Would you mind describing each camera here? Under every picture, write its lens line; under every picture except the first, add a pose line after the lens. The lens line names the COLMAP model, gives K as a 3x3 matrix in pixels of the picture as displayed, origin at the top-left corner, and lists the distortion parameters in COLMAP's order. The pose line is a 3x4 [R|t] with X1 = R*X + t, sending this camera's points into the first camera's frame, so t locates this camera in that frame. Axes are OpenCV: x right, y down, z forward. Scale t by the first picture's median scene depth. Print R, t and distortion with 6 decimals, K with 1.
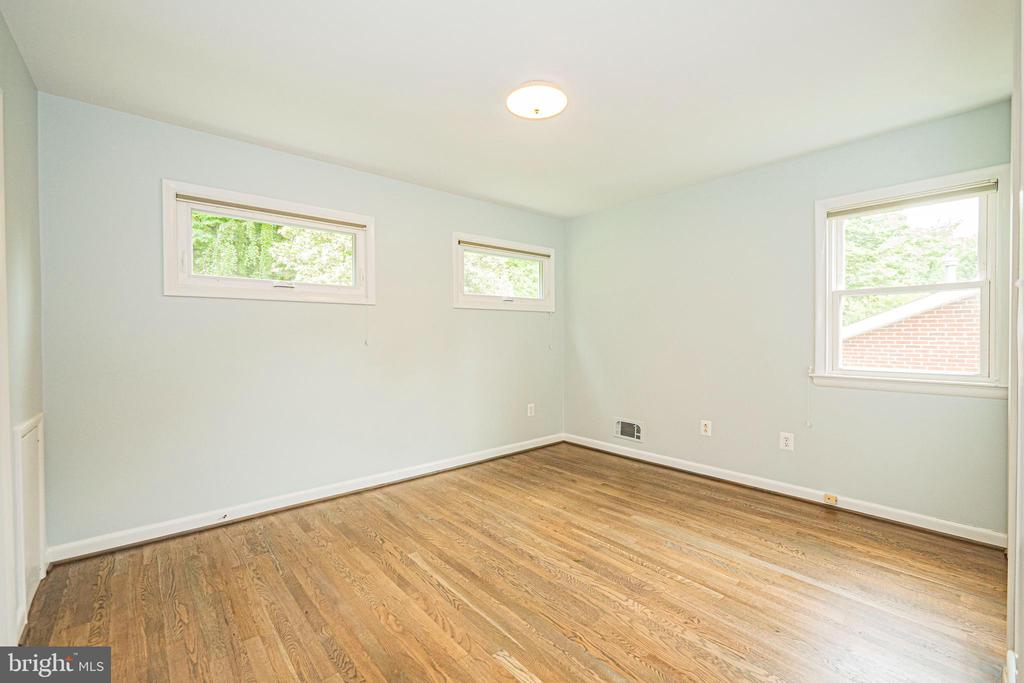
lens RADIAL K [[434.4, 0, 516.7], [0, 434.4, 340.2], [0, 0, 1]] dist [-0.007625, 0.001766]
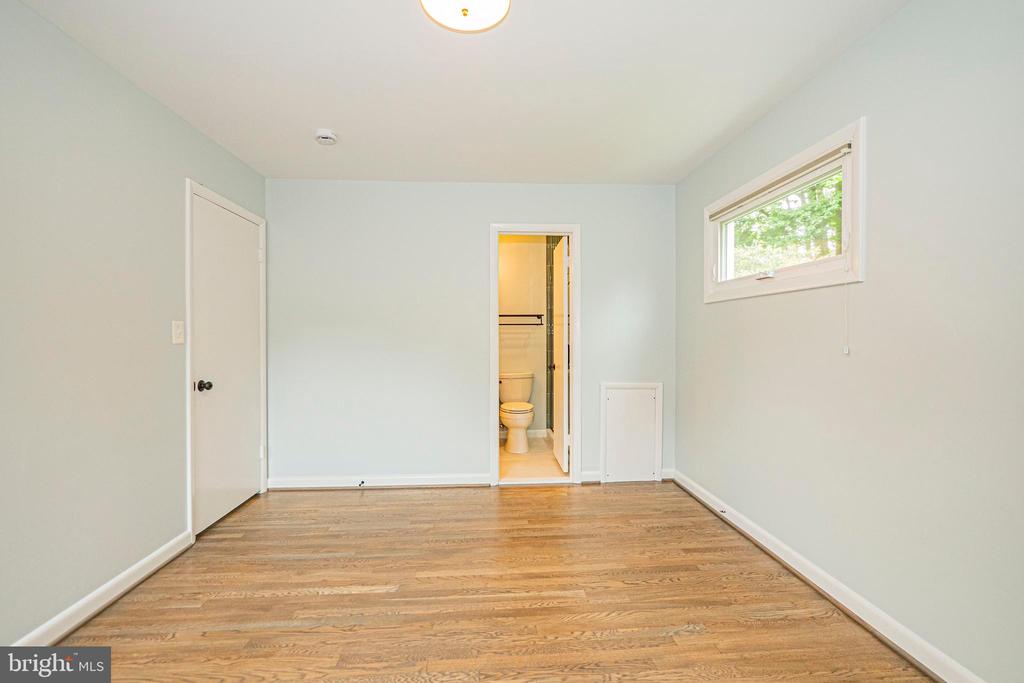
lens RADIAL K [[434.4, 0, 516.5], [0, 434.4, 338.2], [0, 0, 1]] dist [-0.007625, 0.001766]
pose [[-0.605192, 0.005840, -0.796058, 0.573258], [-0.006869, 0.999898, 0.012558, -0.026070], [0.796050, 0.013069, -0.605090, 1.545677]]
